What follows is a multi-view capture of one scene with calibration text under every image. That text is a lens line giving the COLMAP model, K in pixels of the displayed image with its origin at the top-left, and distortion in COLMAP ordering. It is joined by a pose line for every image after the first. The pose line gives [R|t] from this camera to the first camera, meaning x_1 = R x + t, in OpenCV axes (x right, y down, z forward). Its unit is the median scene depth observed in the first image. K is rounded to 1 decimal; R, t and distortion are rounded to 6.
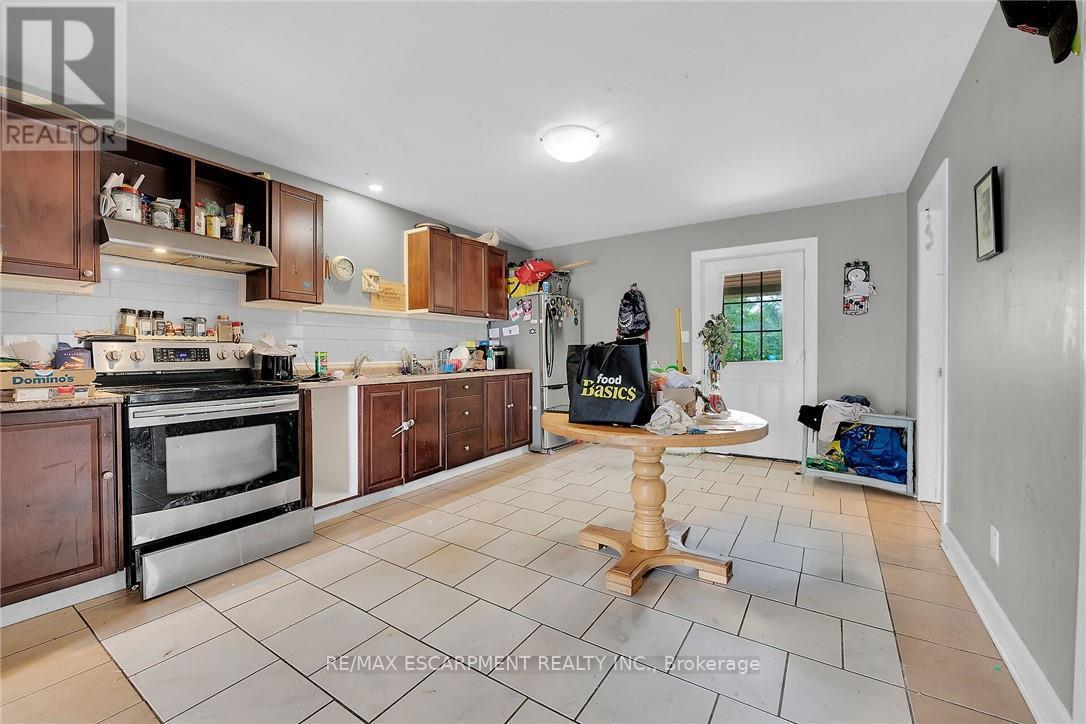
lens RADIAL K [[438.5, 0, 543.0], [0, 438.5, 362.0], [0, 0, 1]] dist [-0.001345, -0.000242]
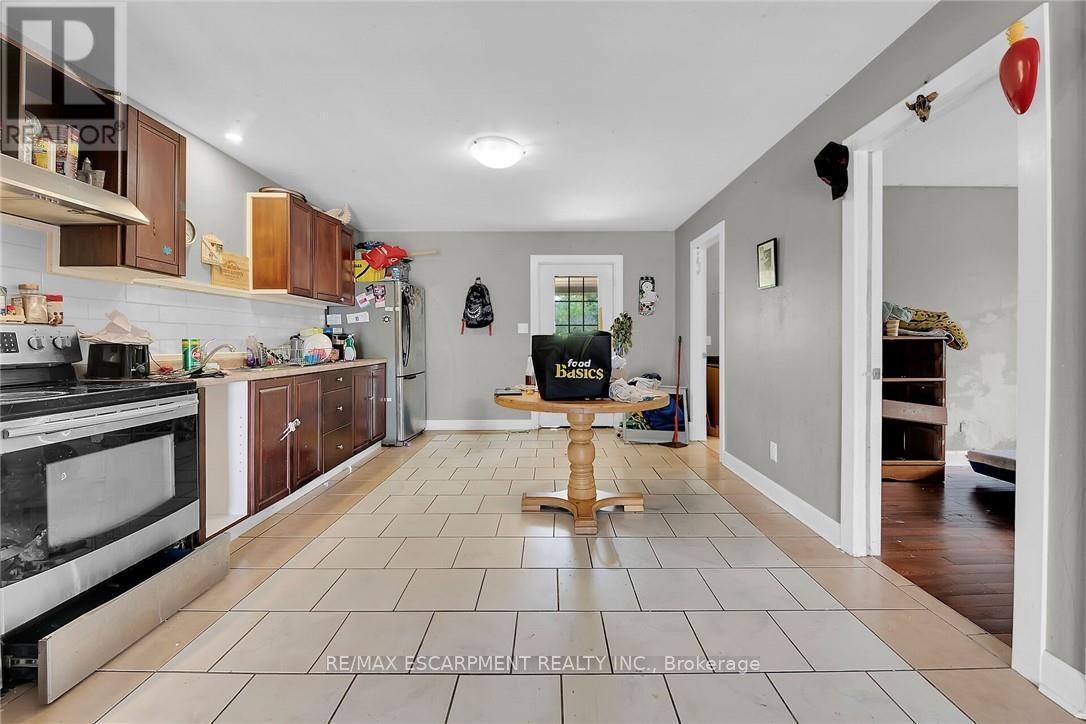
lens RADIAL K [[449.1, 0, 546.4], [0, 449.1, 350.7], [0, 0, 1]] dist [-0.000728, -0.000550]
pose [[0.835188, -0.007126, 0.549919, -0.330995], [0.008697, 0.999962, -0.000250, 0.001965], [-0.549896, 0.004992, 0.835218, -0.005427]]
